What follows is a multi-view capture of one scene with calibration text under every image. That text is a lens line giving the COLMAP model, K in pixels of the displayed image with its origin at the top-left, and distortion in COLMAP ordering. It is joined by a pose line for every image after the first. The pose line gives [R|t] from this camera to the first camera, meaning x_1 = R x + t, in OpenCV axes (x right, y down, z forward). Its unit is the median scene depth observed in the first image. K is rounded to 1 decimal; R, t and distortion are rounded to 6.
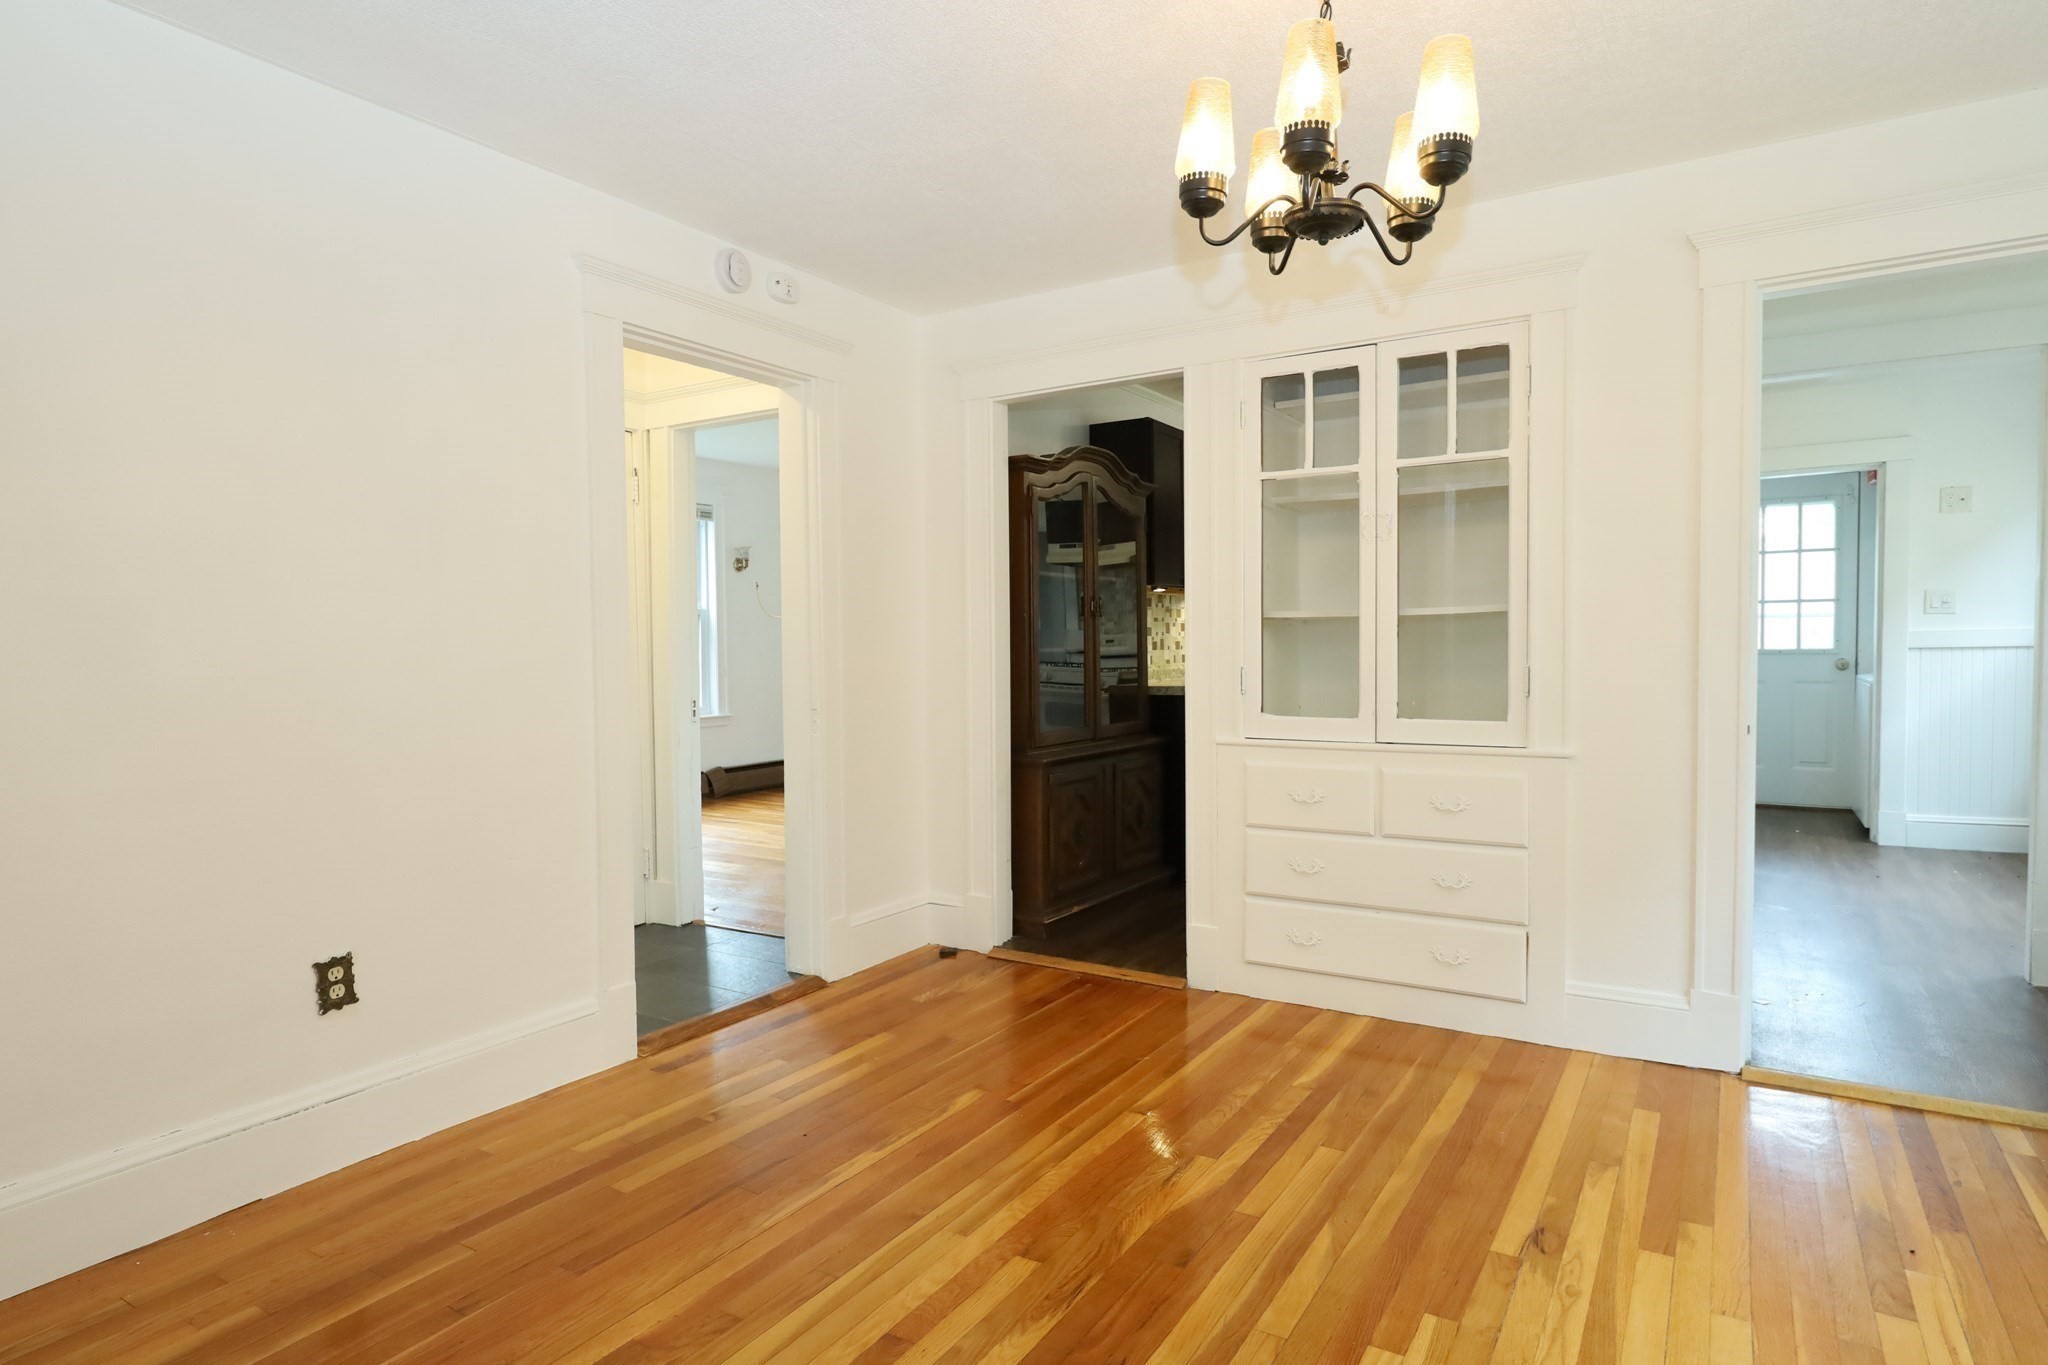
lens RADIAL K [[1136.0, 0, 1027.6], [0, 1136.0, 682.5], [0, 0, 1]] dist [0.005312, 0.001837]
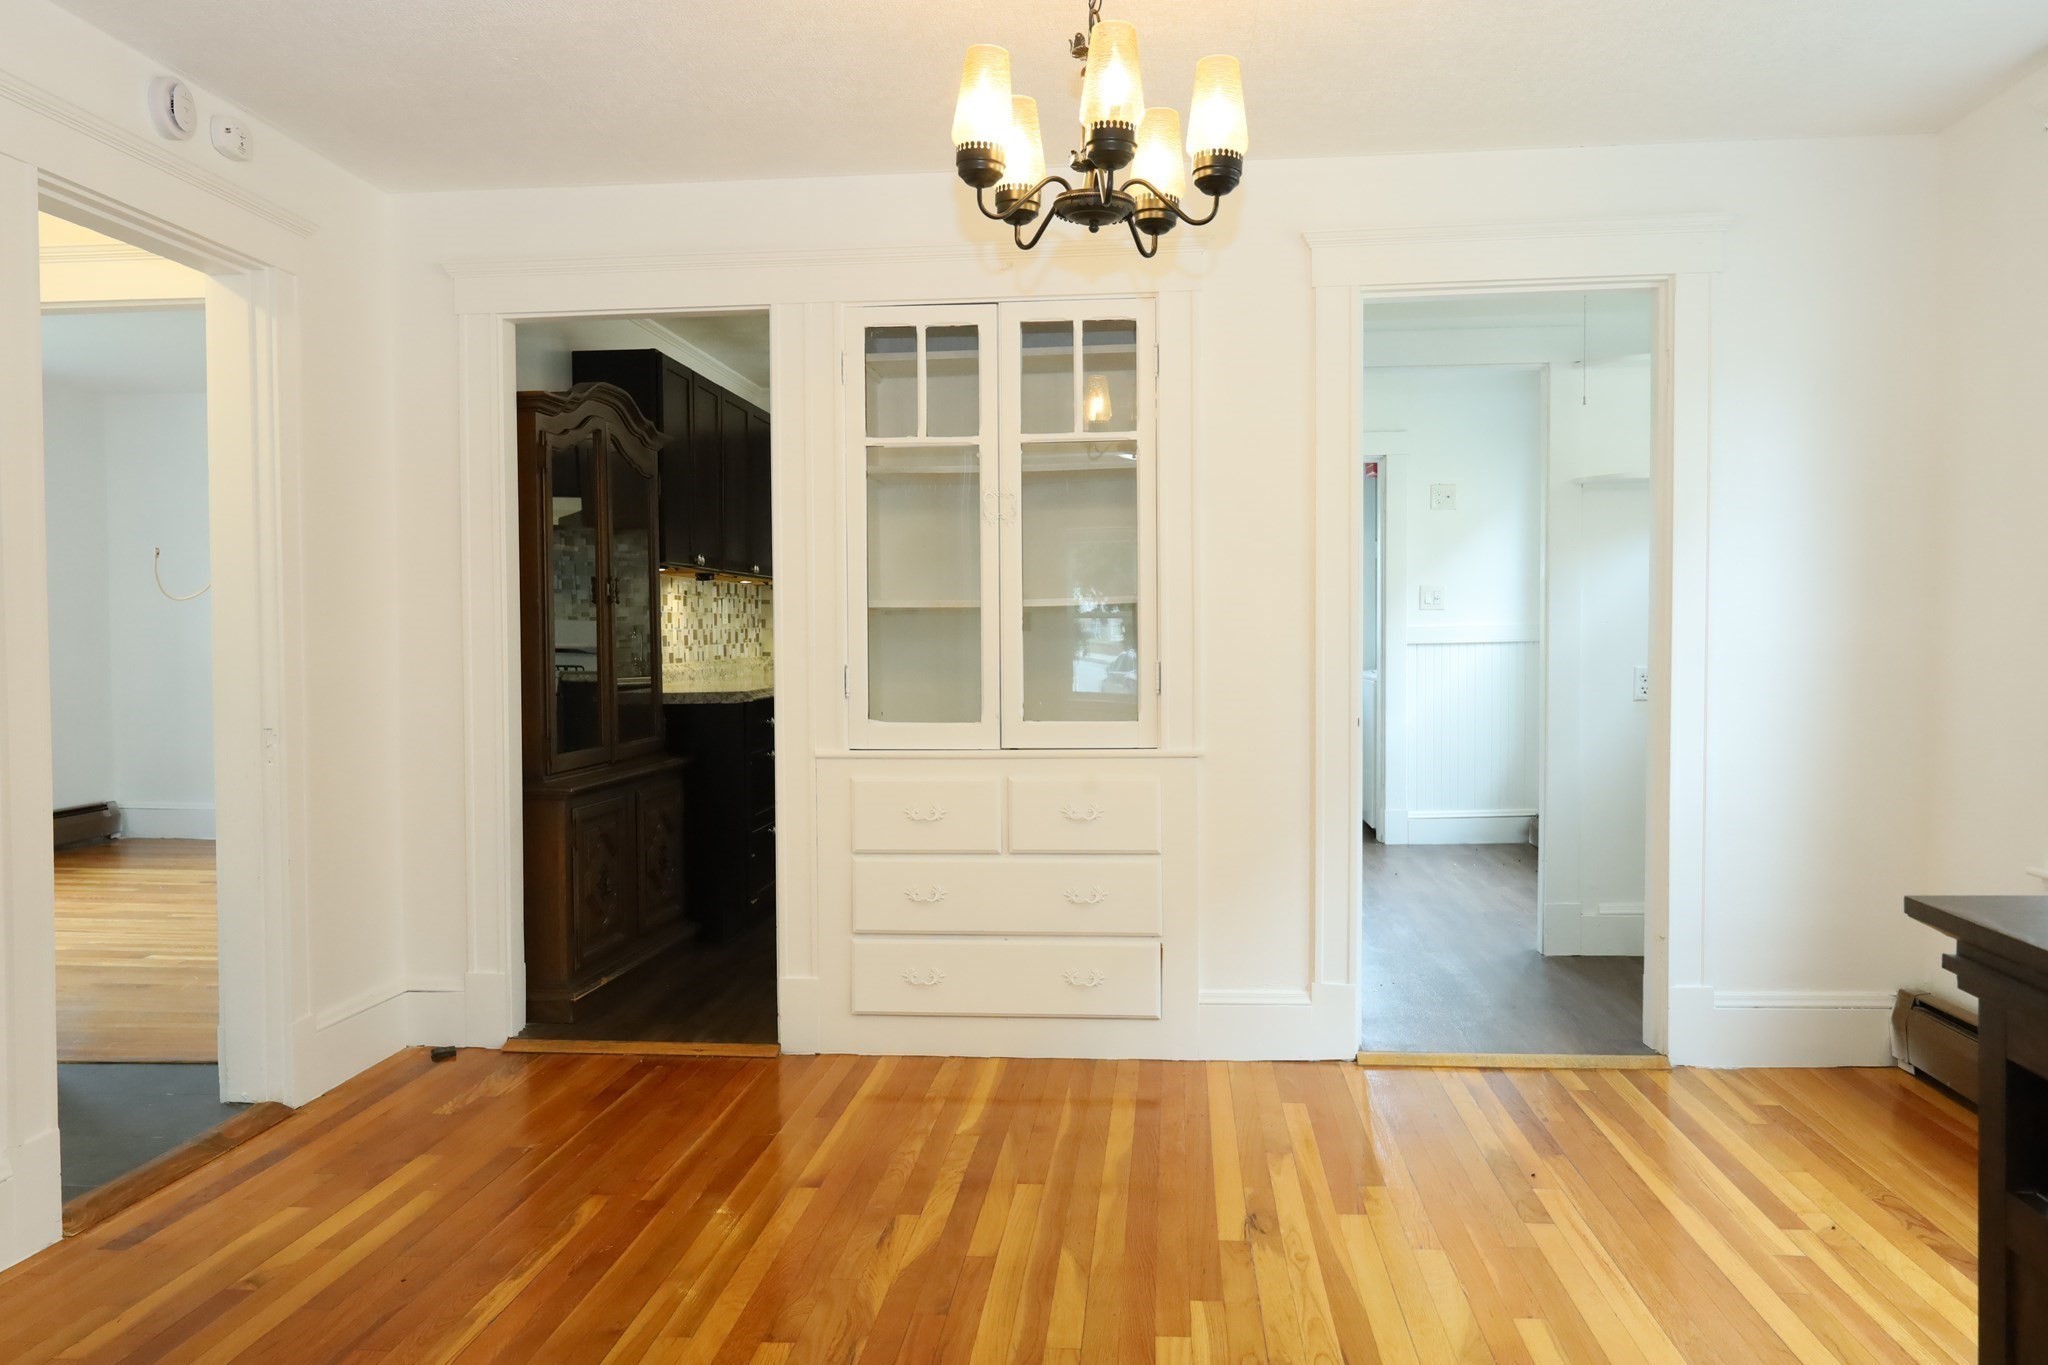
lens RADIAL K [[1545.6, 0, 1019.8], [0, 1545.6, 685.9], [0, 0, 1]] dist [0.015156, -0.006127]
pose [[0.895198, -0.012730, 0.445486, -0.226357], [0.014752, 0.999891, -0.001071, 0.004913], [-0.445423, 0.007531, 0.895288, -0.095766]]
